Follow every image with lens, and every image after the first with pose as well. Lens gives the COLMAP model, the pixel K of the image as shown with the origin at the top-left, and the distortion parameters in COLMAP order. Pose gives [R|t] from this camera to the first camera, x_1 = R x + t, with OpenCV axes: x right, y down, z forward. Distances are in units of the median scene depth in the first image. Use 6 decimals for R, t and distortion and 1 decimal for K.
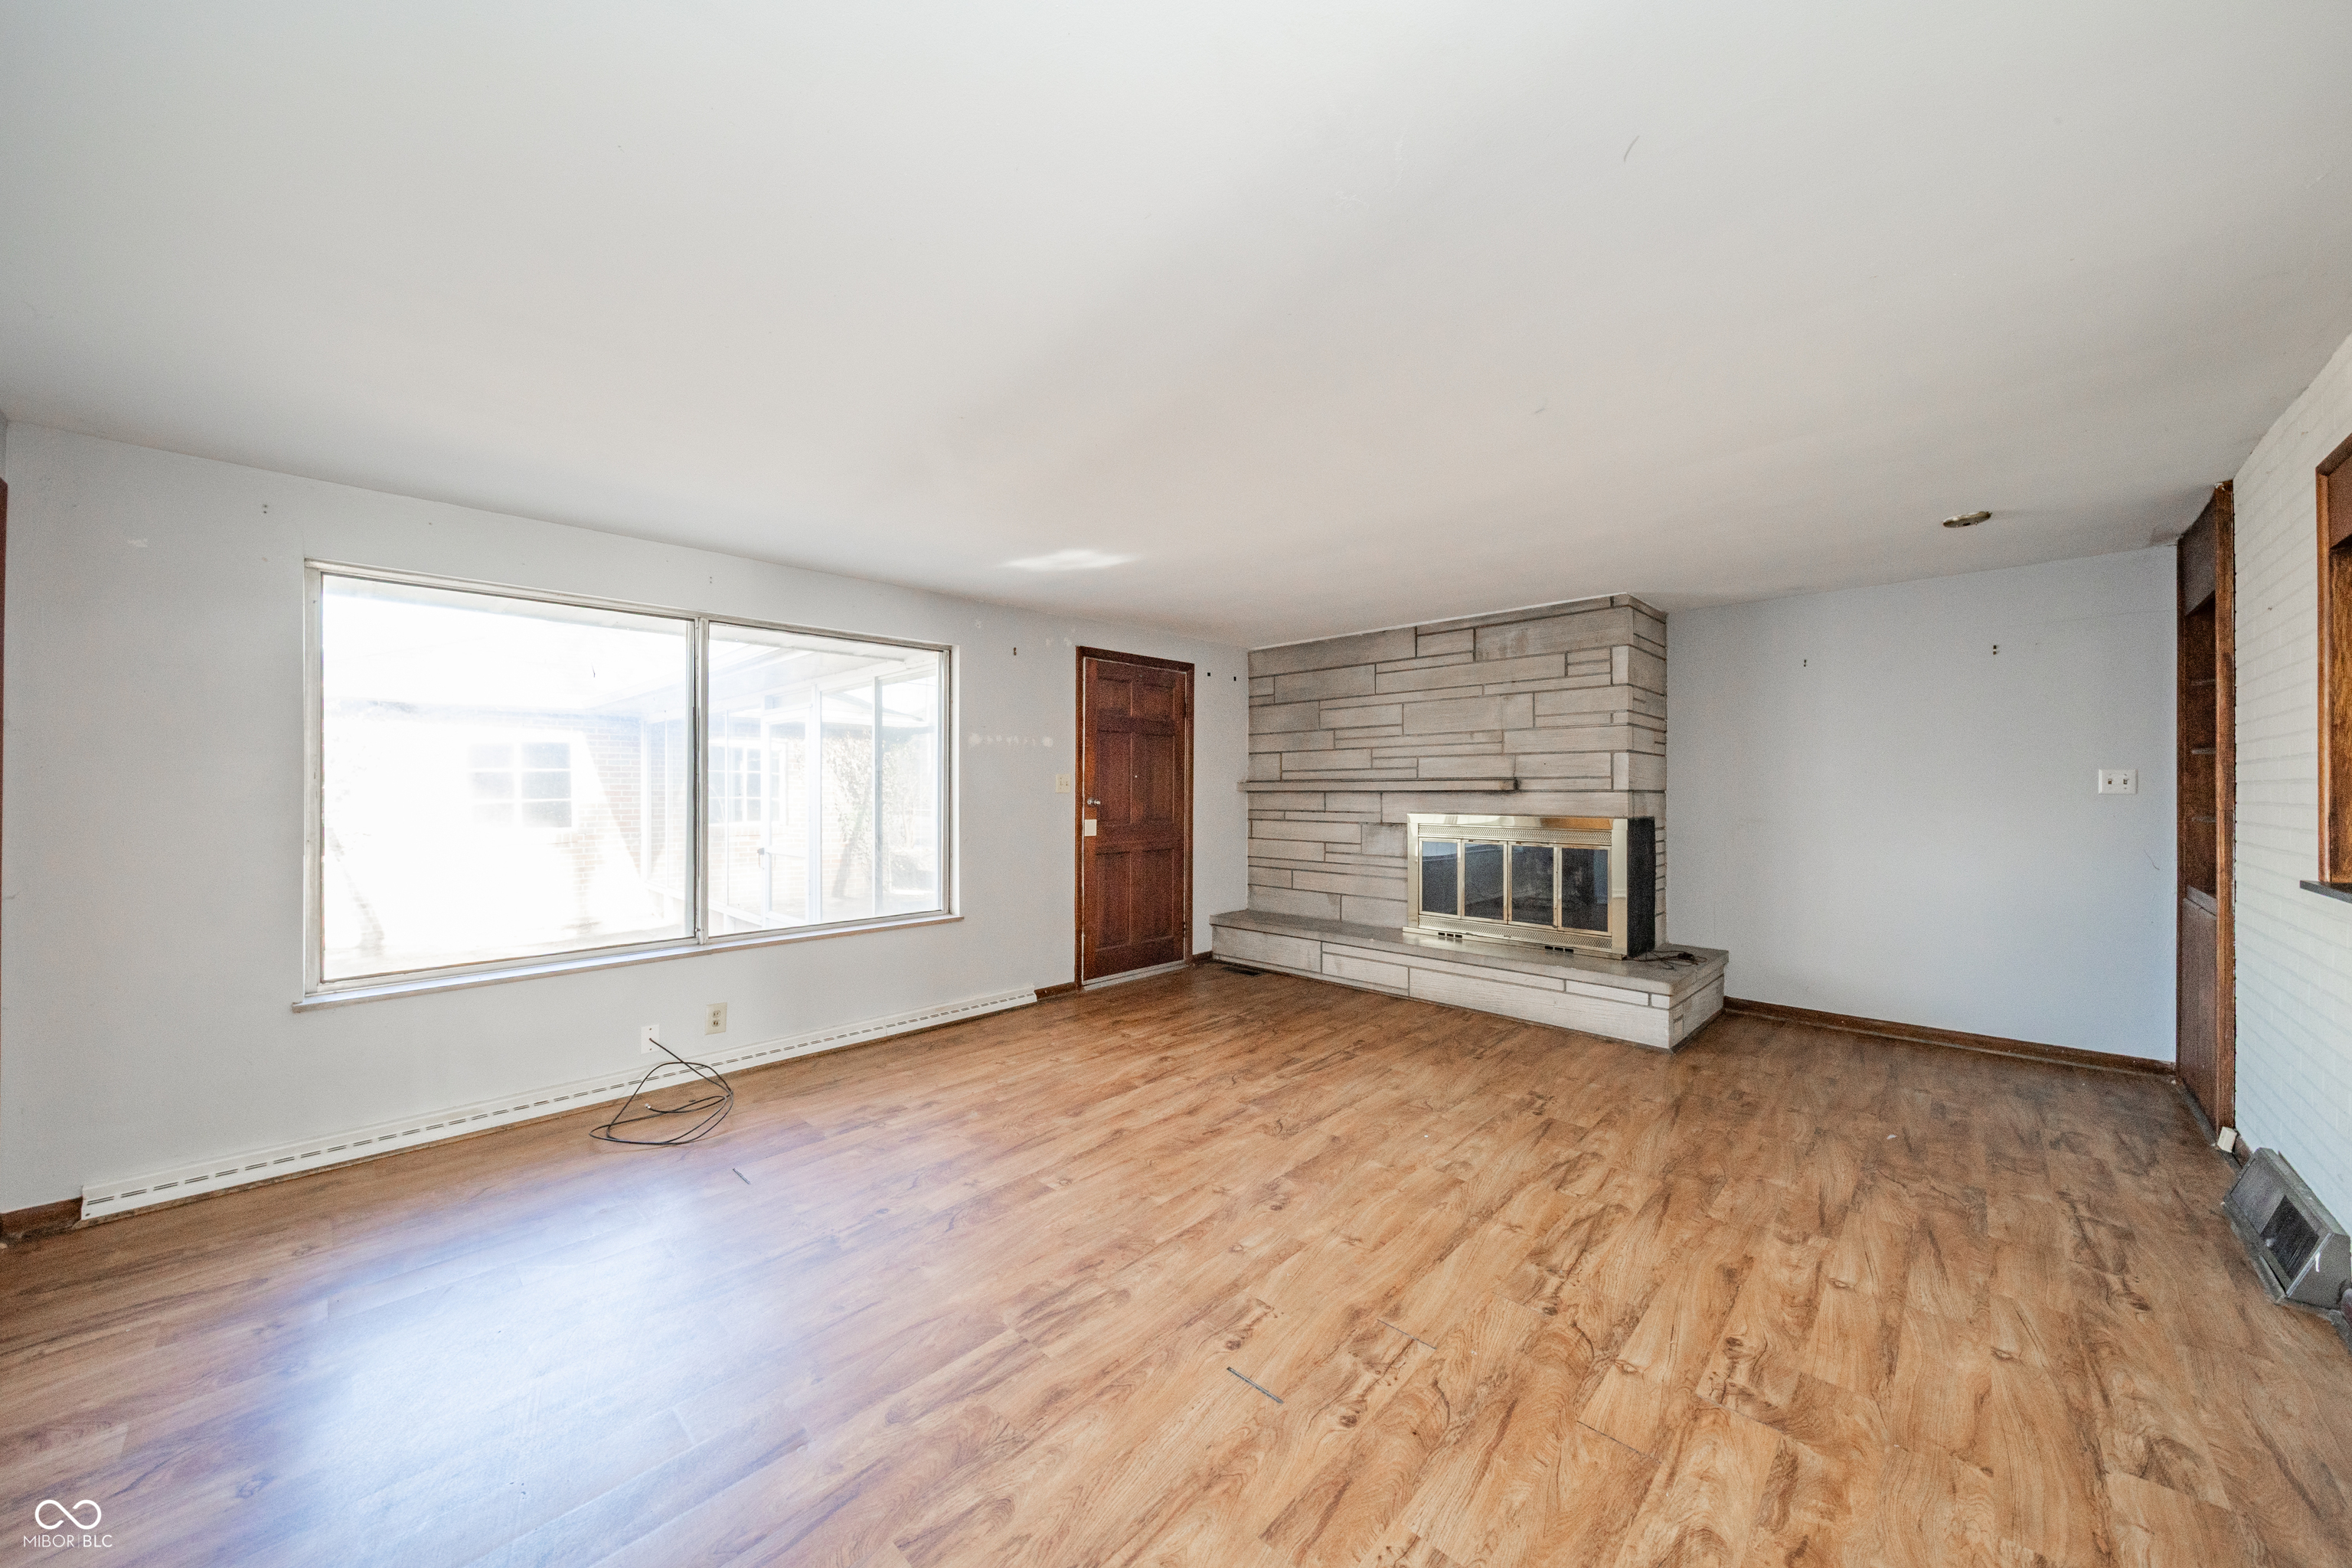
lens RADIAL K [[839.4, 0, 1185.9], [0, 839.4, 787.8], [0, 0, 1]] dist [-0.001416, -0.000195]
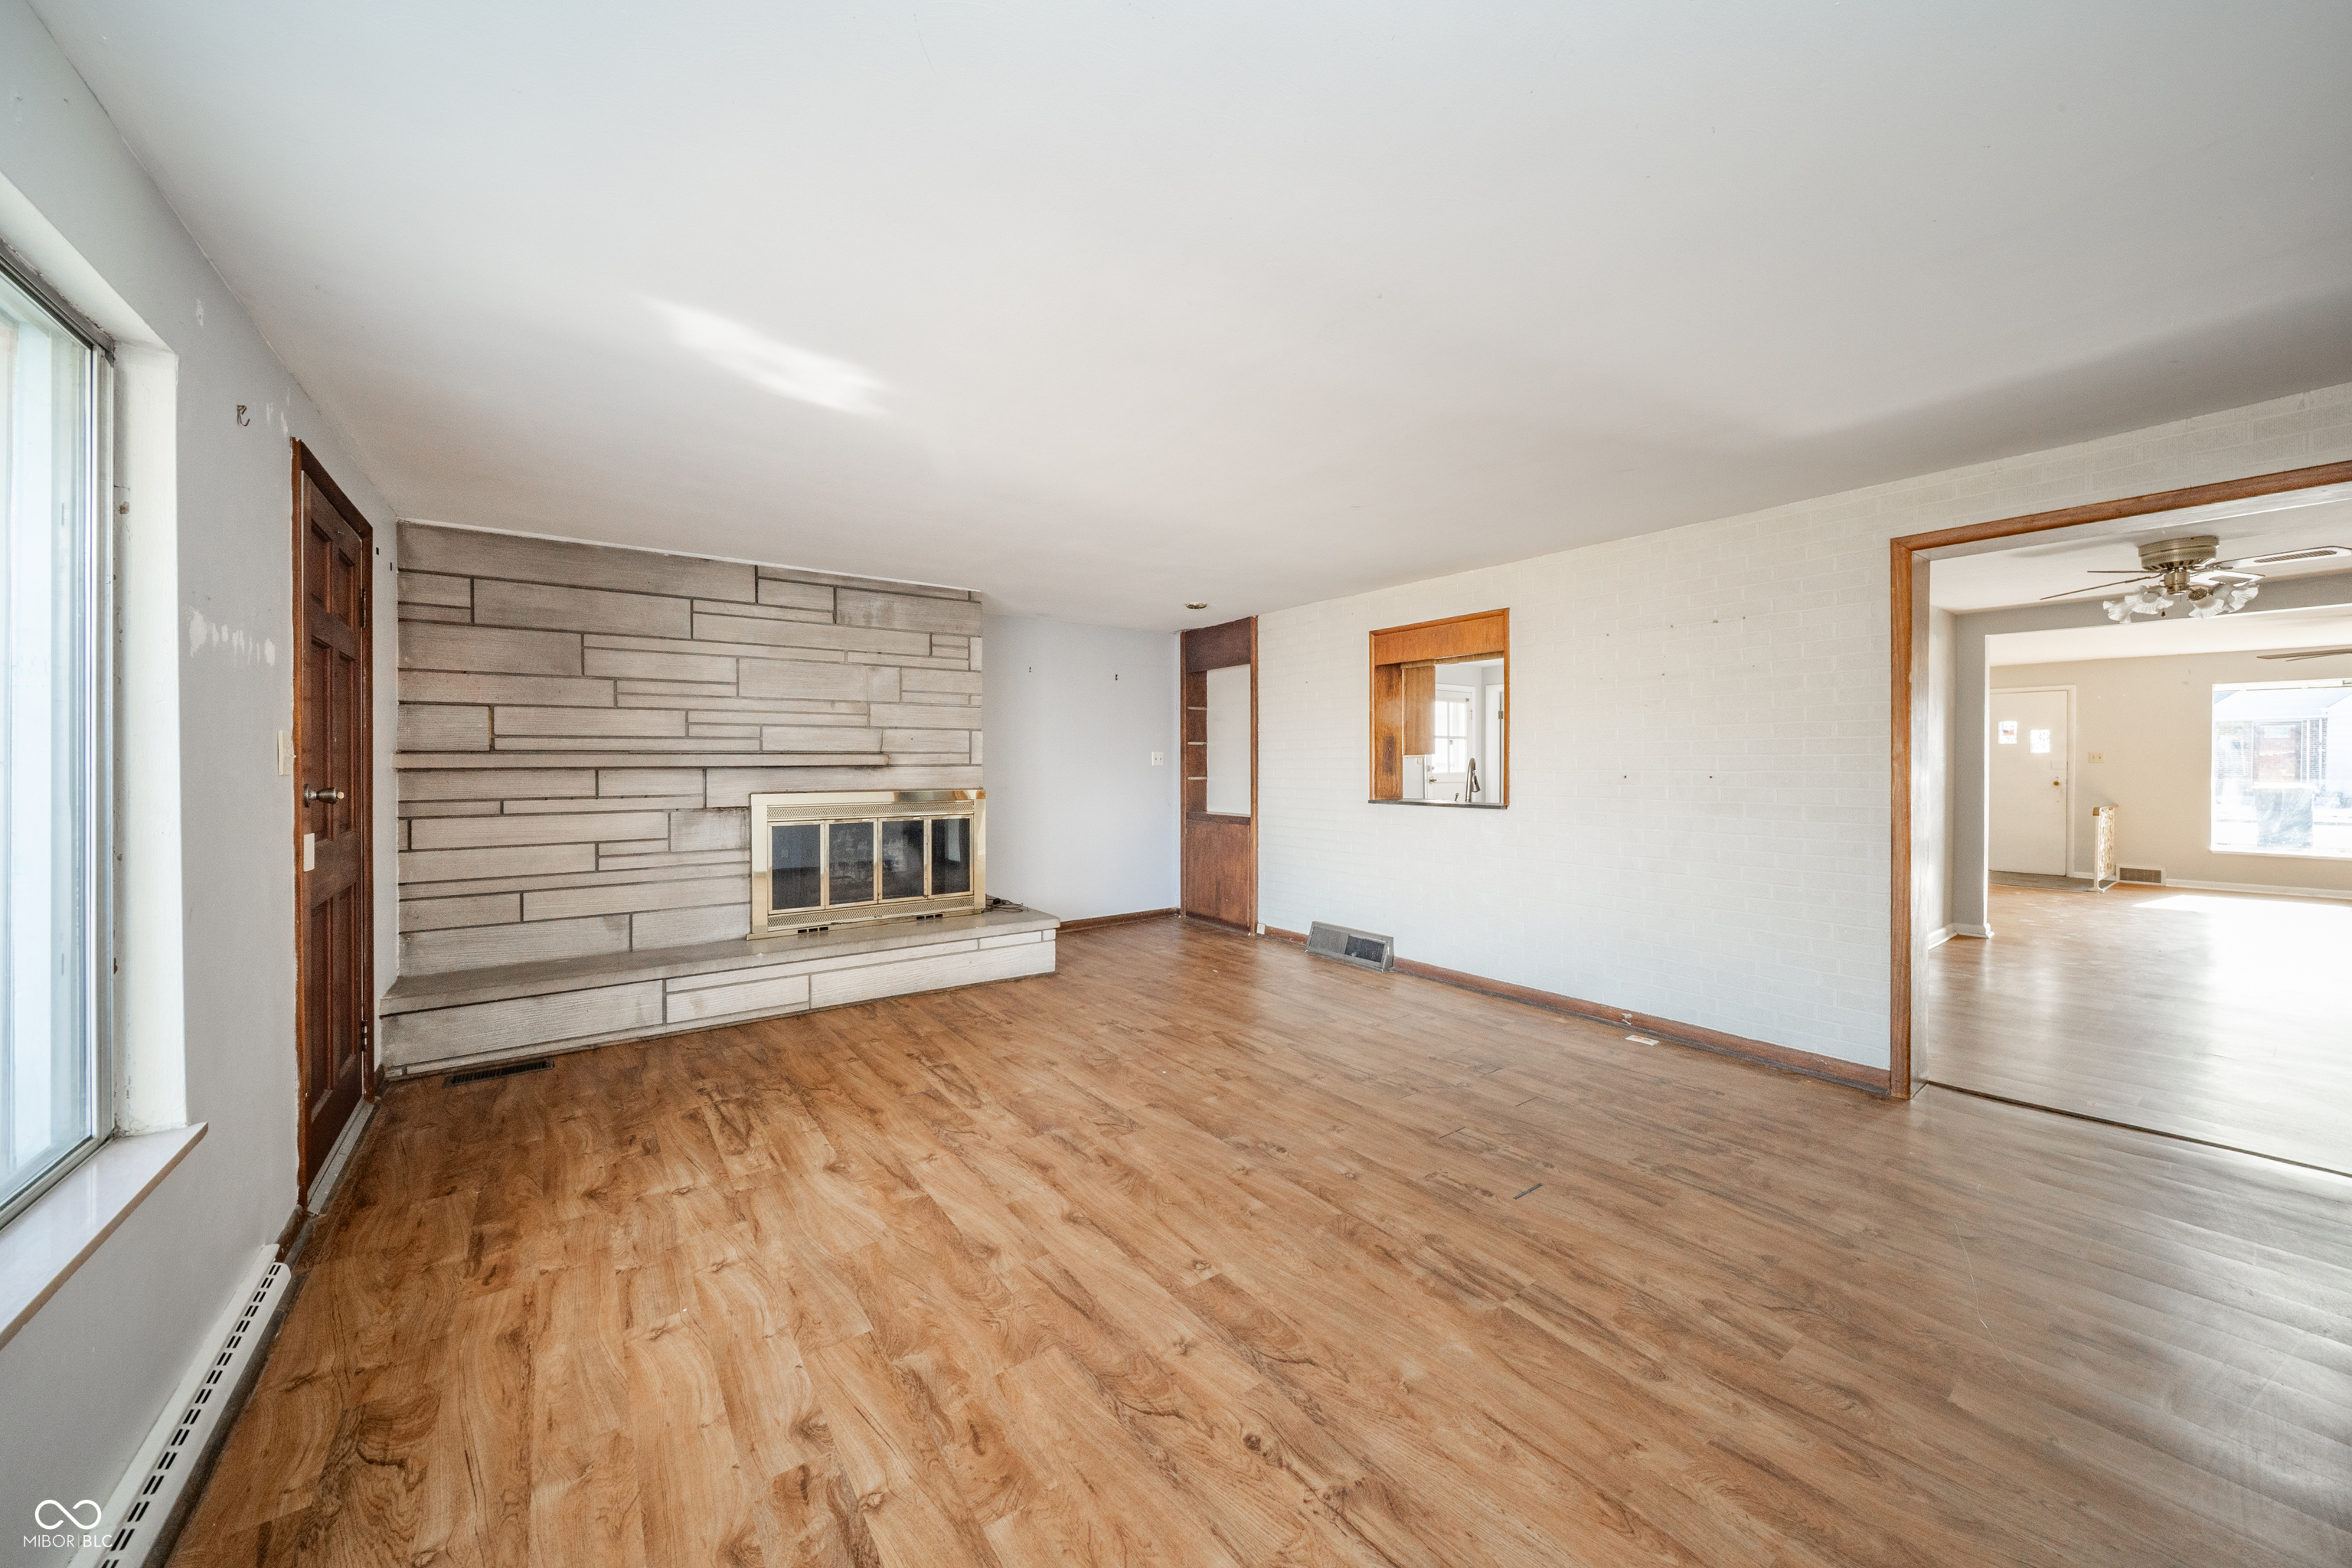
lens RADIAL K [[839.4, 0, 1185.8], [0, 839.4, 767.8], [0, 0, 1]] dist [-0.001416, -0.000195]
pose [[0.162404, -0.006442, 0.986703, -0.545177], [0.001179, 0.999979, 0.006335, 0.000525], [-0.986724, 0.000134, 0.162408, 0.528194]]
